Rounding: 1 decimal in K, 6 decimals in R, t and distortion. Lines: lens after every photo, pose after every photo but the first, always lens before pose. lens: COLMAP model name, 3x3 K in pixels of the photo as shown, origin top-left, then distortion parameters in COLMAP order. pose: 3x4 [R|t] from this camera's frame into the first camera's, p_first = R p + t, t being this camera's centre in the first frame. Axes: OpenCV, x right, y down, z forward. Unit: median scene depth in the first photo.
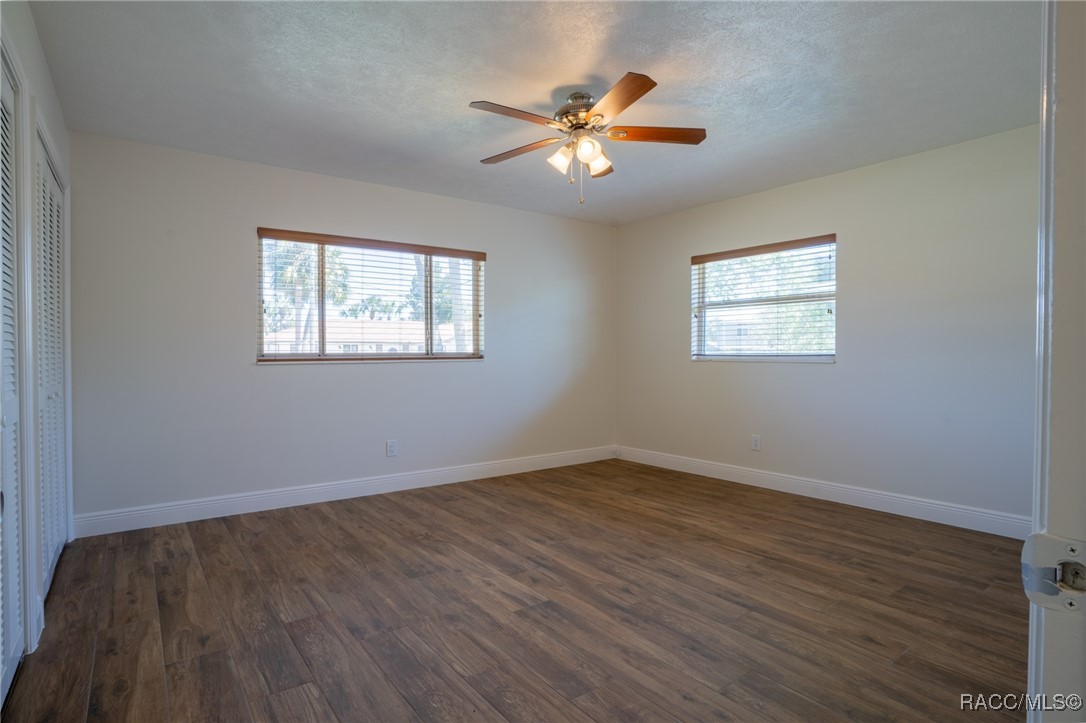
lens RADIAL K [[556.6, 0, 538.0], [0, 556.6, 360.5], [0, 0, 1]] dist [-0.060426, 0.039184]
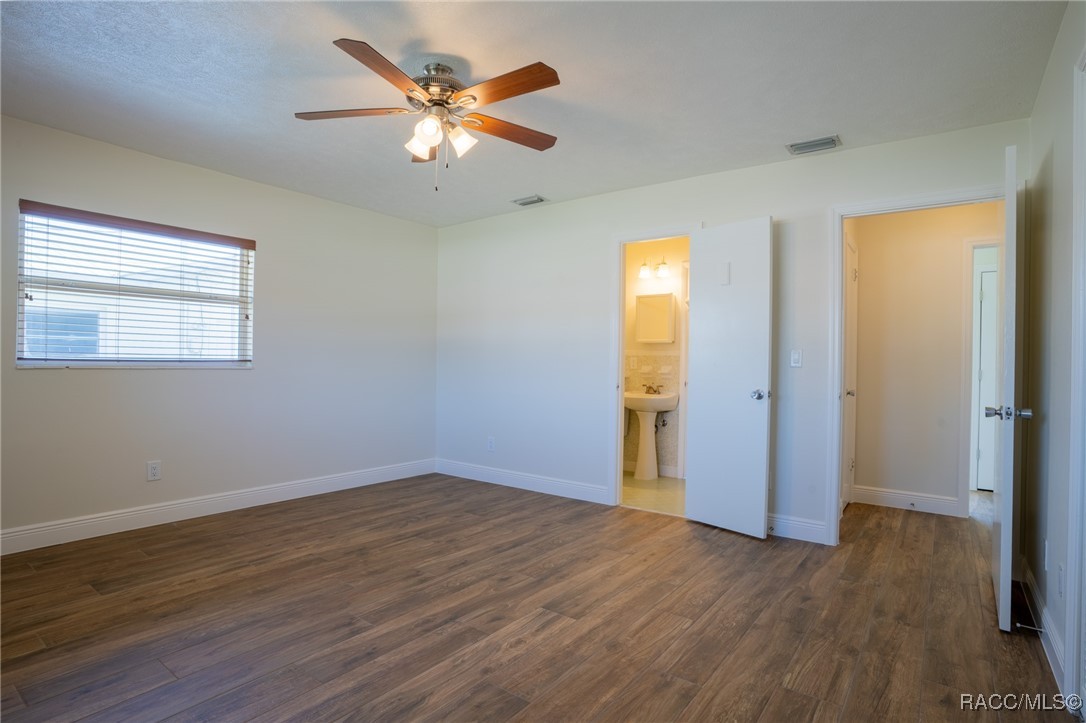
lens RADIAL K [[556.6, 0, 538.0], [0, 556.6, 360.5], [0, 0, 1]] dist [-0.060426, 0.039184]
pose [[-0.278047, 0.005116, 0.960554, -0.815570], [-0.007531, 0.999943, -0.007505, -0.010850], [-0.960538, -0.009320, -0.277993, 1.103019]]
